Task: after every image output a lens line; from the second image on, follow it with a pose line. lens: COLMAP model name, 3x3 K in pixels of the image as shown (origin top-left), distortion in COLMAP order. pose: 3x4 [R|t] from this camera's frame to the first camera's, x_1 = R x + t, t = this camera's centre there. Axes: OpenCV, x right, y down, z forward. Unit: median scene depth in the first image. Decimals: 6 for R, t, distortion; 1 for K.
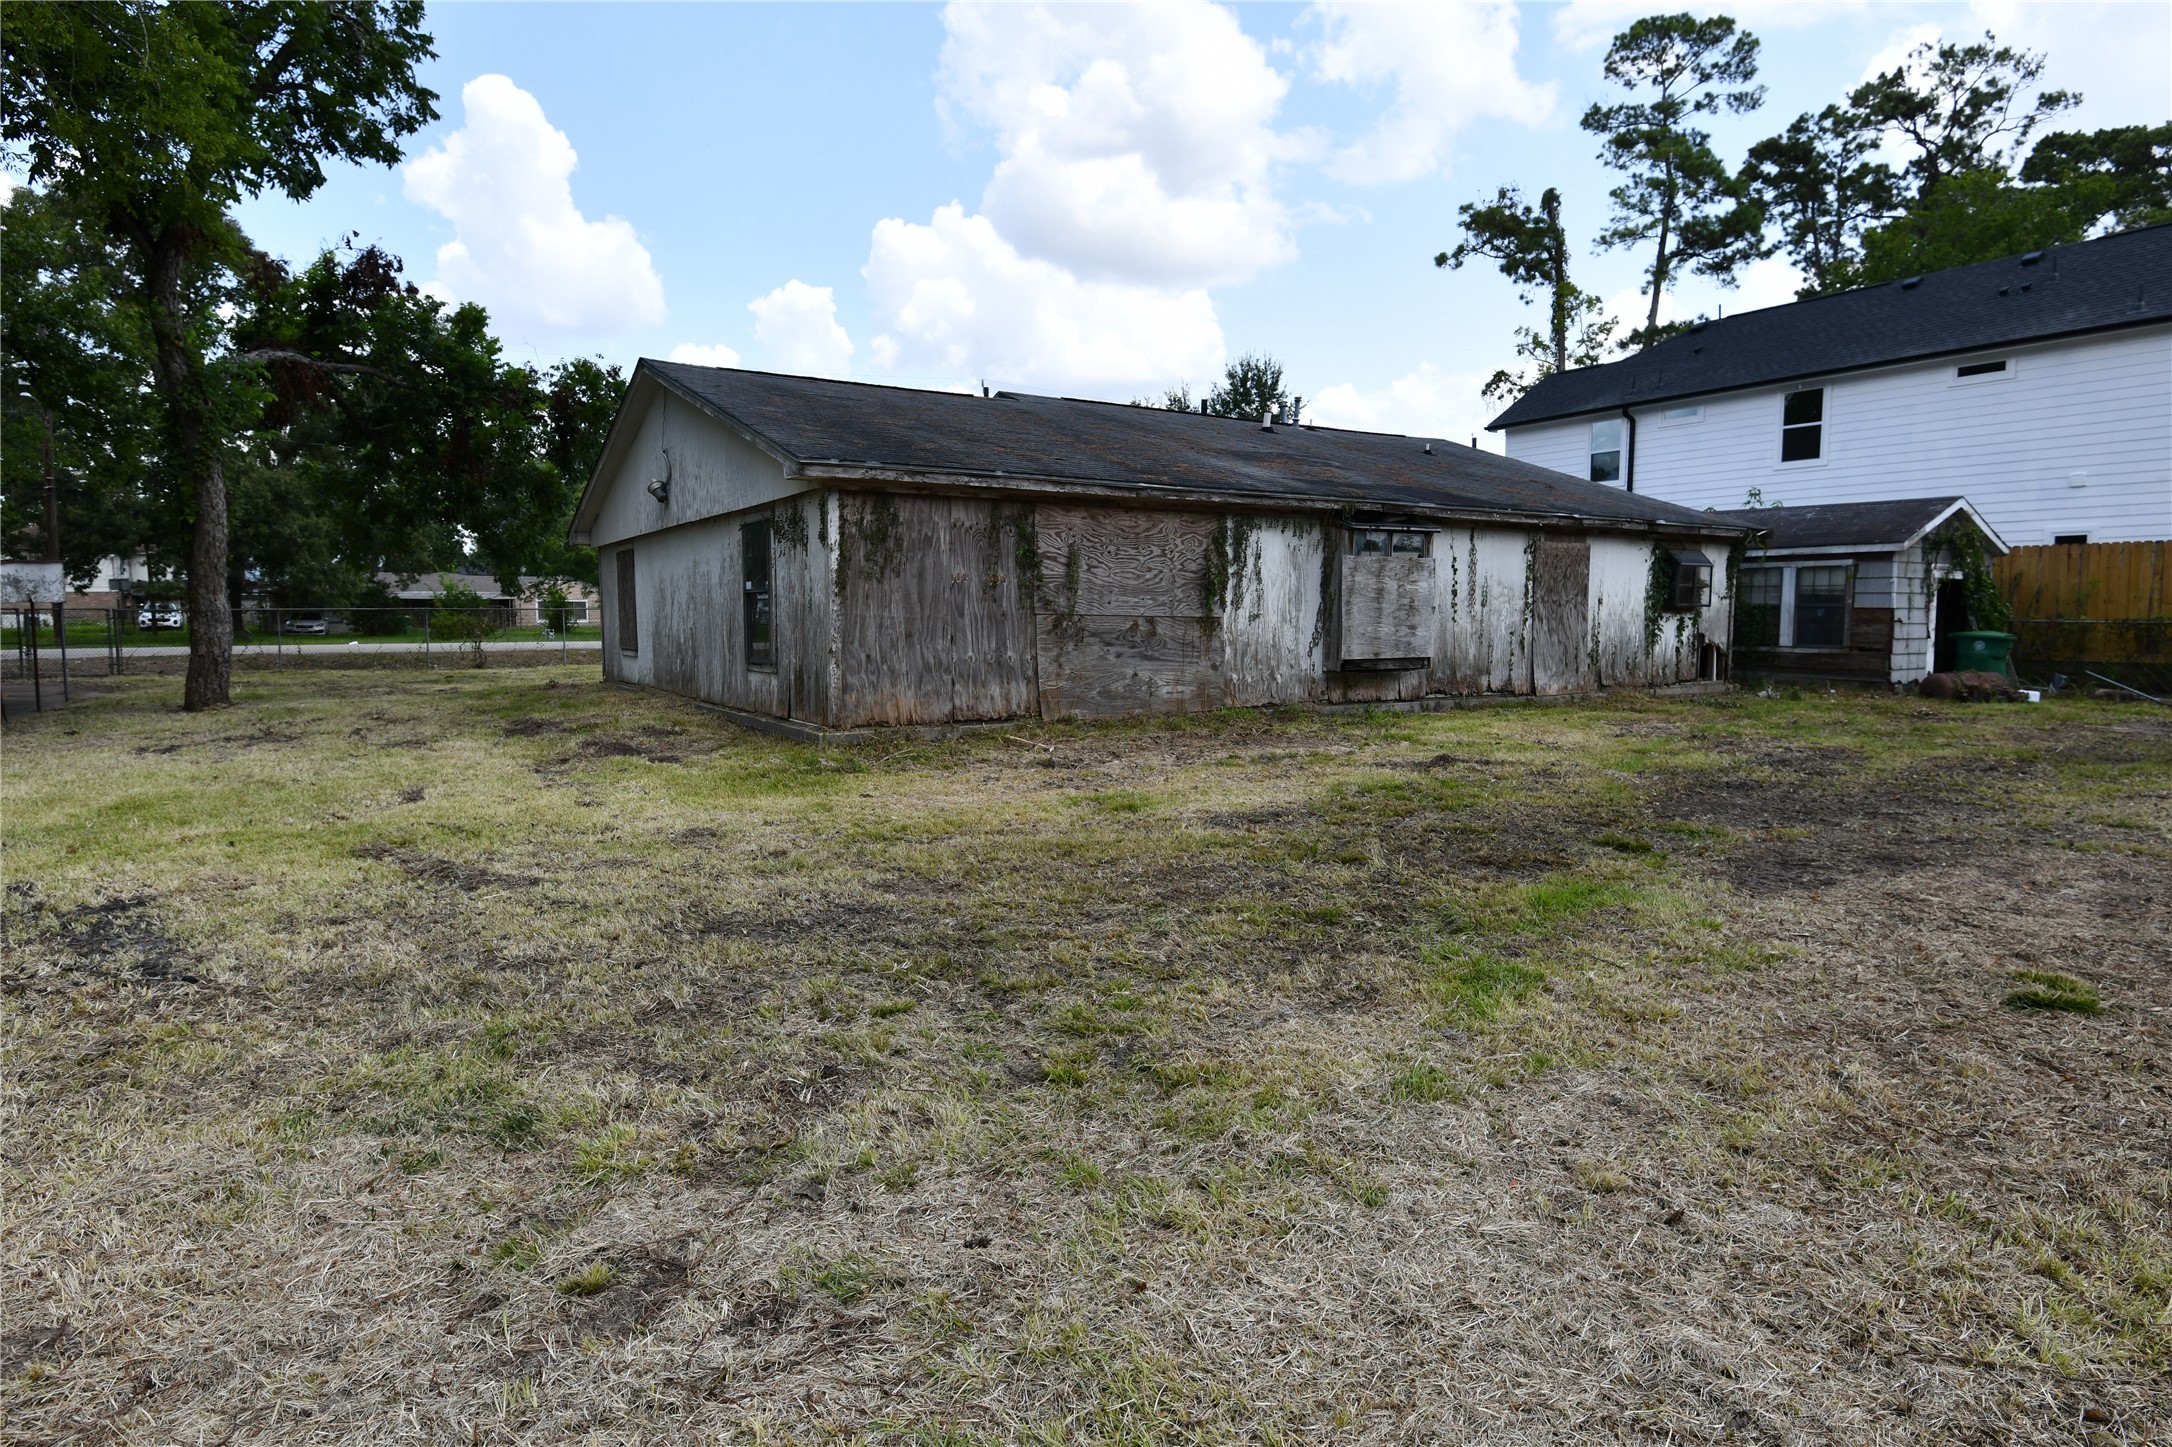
lens RADIAL K [[1196.2, 0, 1088.7], [0, 1196.2, 727.2], [0, 0, 1]] dist [-0.003763, -0.016333]
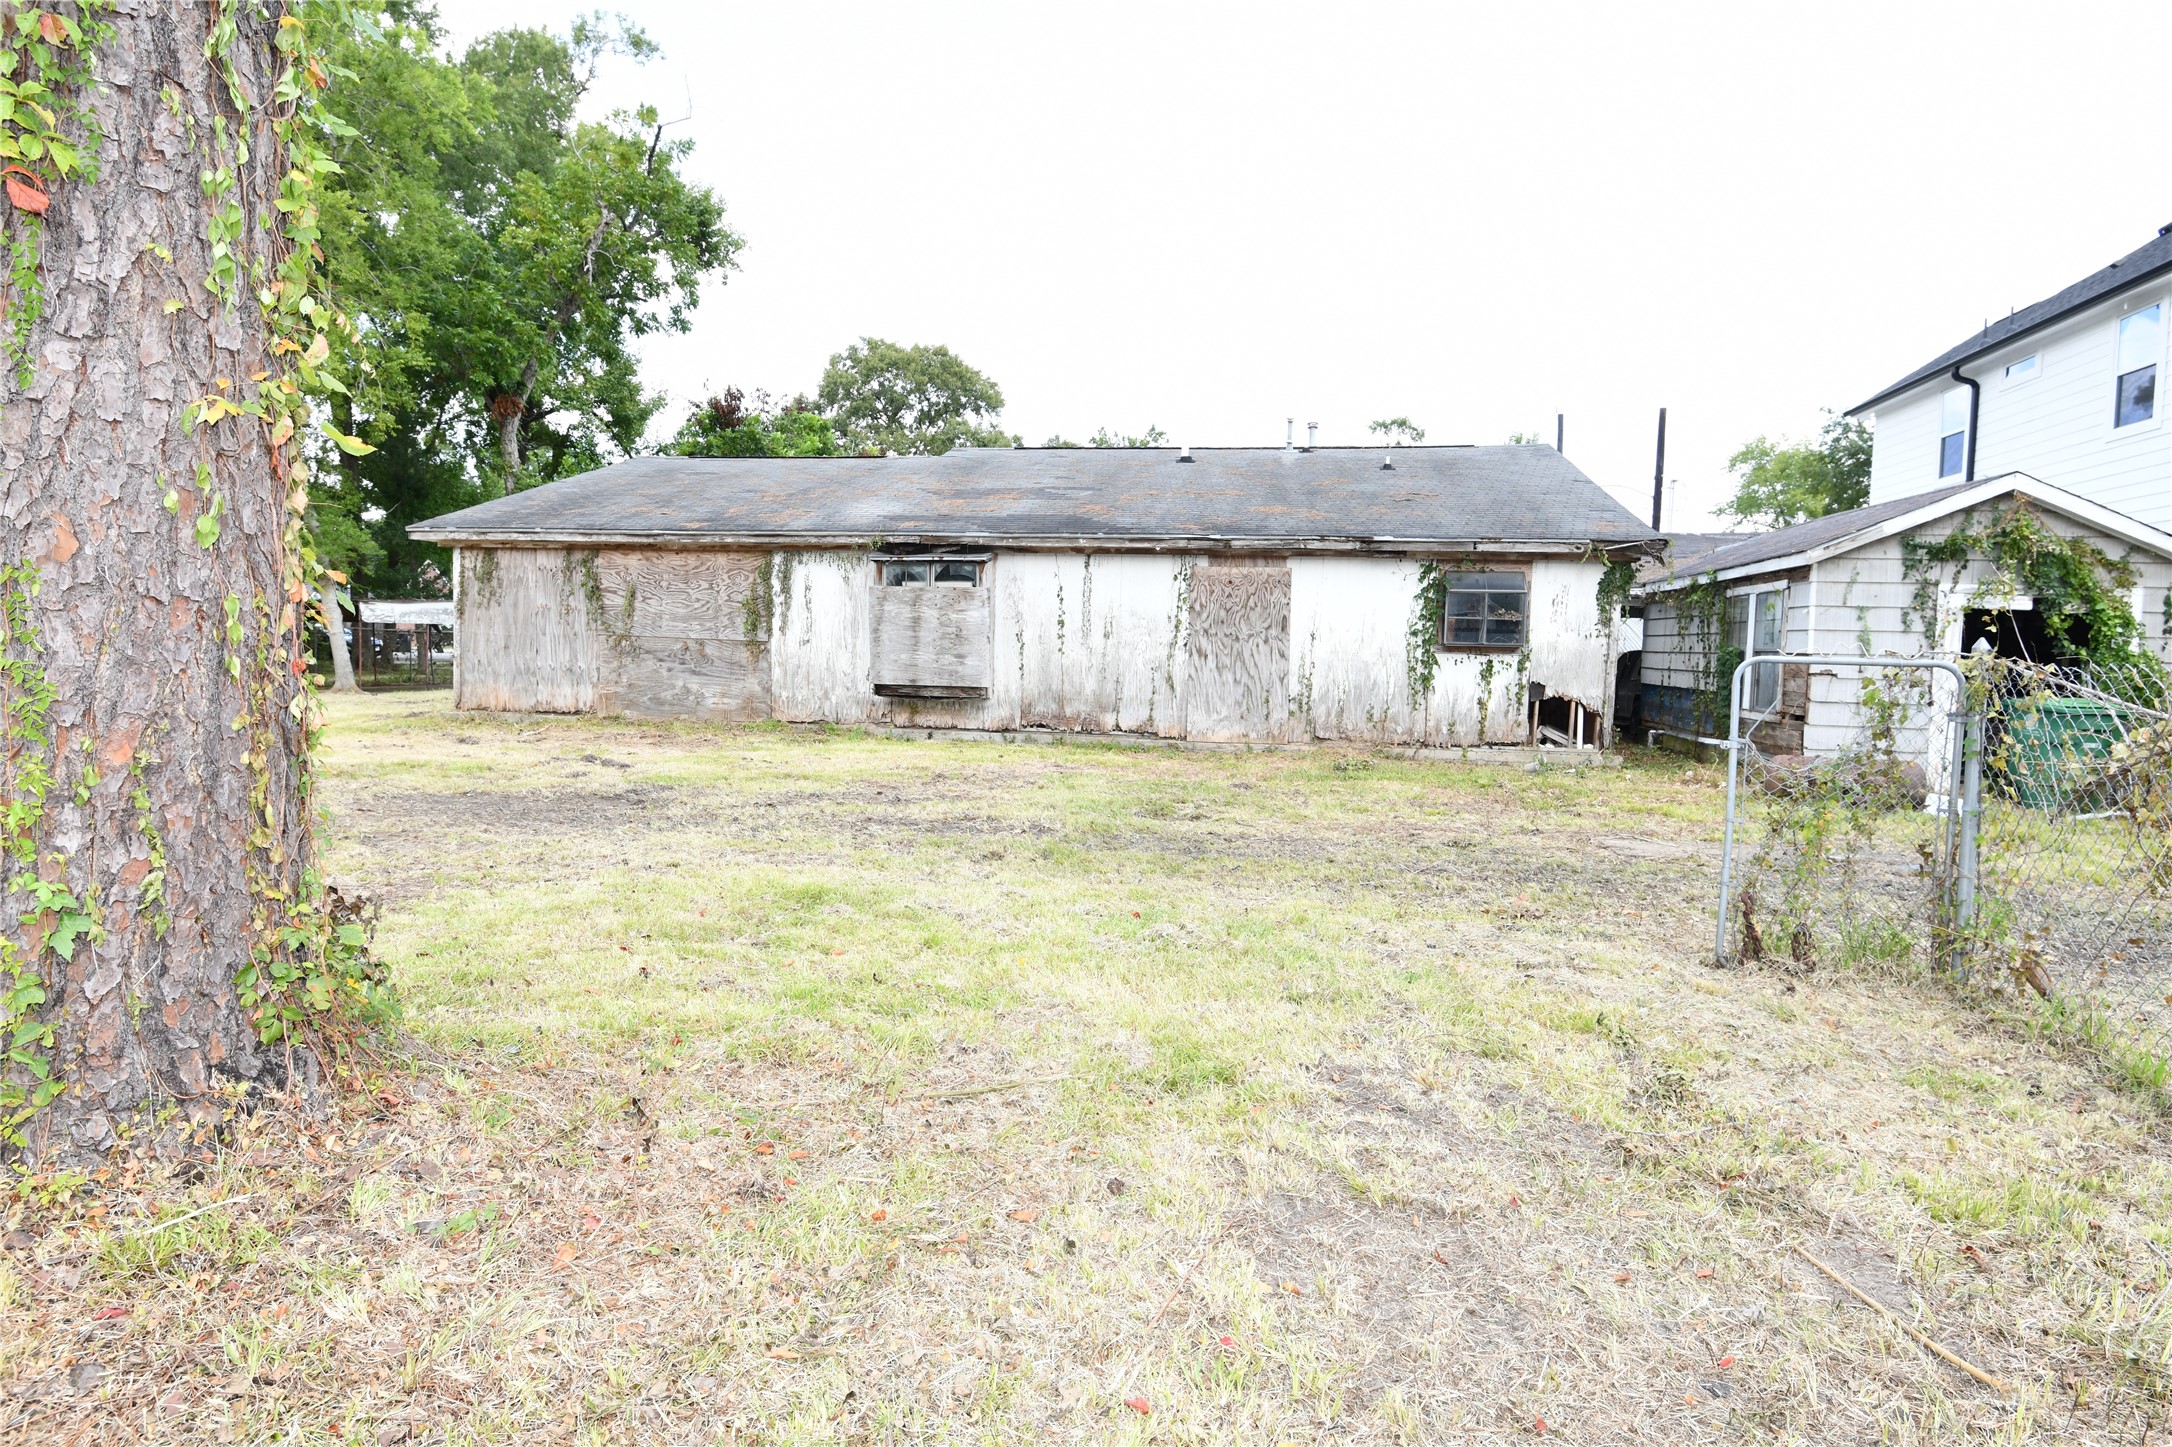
lens RADIAL K [[1196.2, 0, 1088.7], [0, 1196.2, 727.2], [0, 0, 1]] dist [-0.003763, -0.016333]
pose [[0.741472, 0.062153, -0.668099, 0.938117], [-0.087550, 0.996150, -0.004494, -0.026796], [0.665247, 0.061825, 0.744059, 0.301188]]
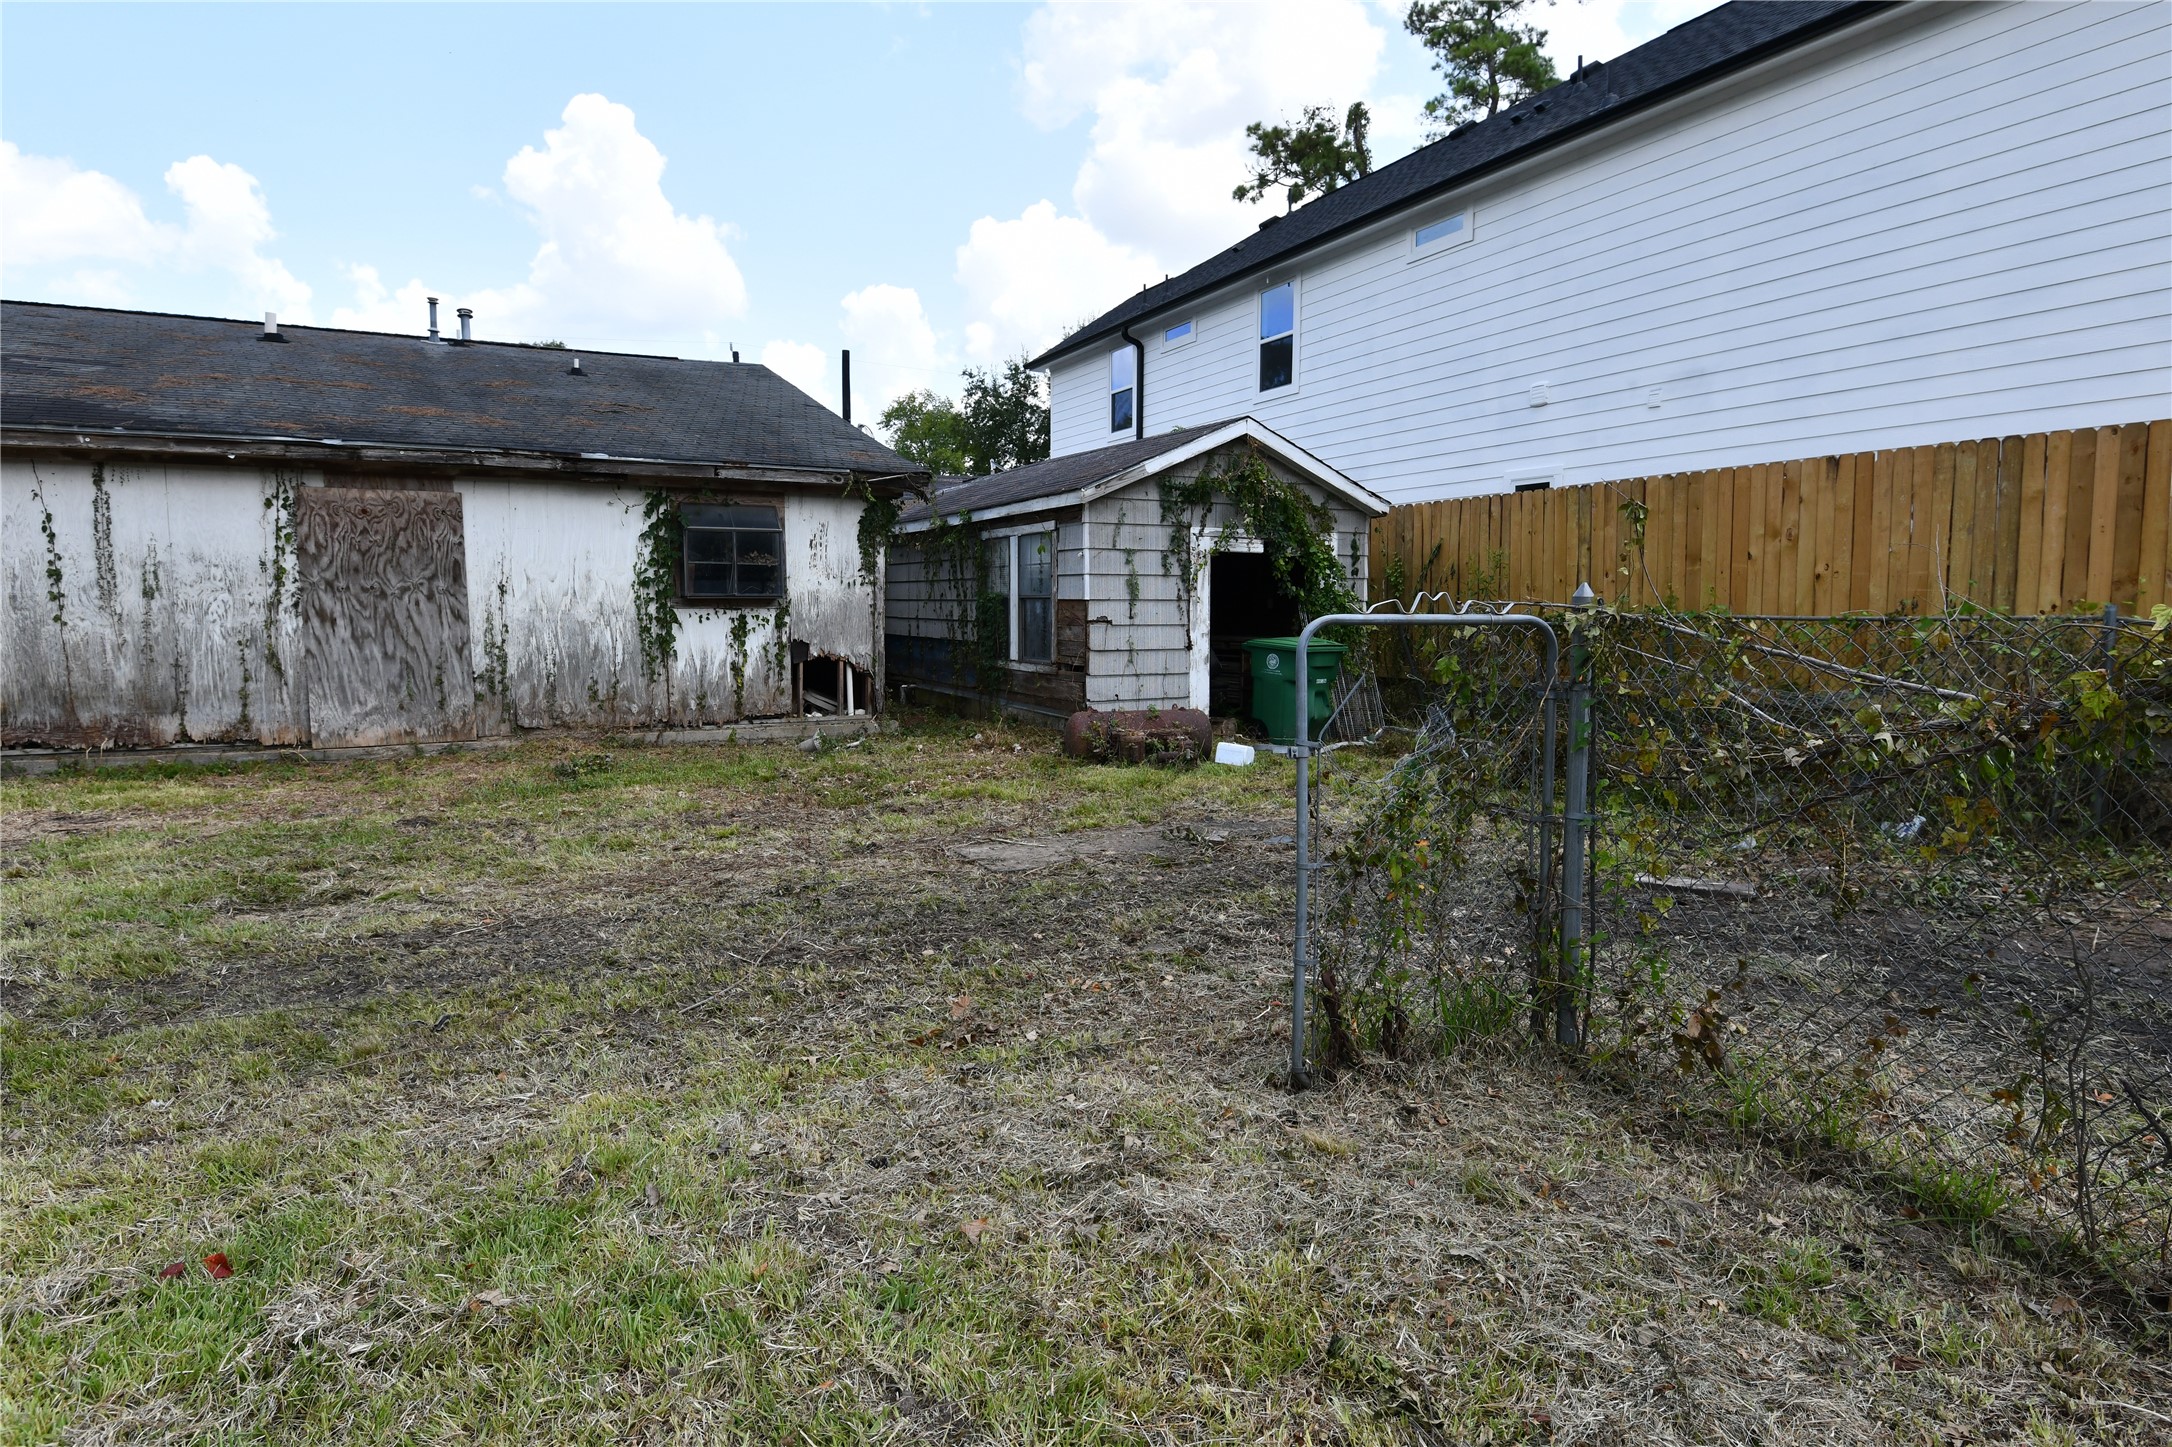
lens RADIAL K [[1196.2, 0, 1088.7], [0, 1196.2, 727.2], [0, 0, 1]] dist [-0.003763, -0.016333]
pose [[0.997440, 0.008572, -0.070999, 0.824547], [-0.008141, 0.999947, 0.006355, -0.044974], [0.071049, -0.005760, 0.997456, 0.450509]]
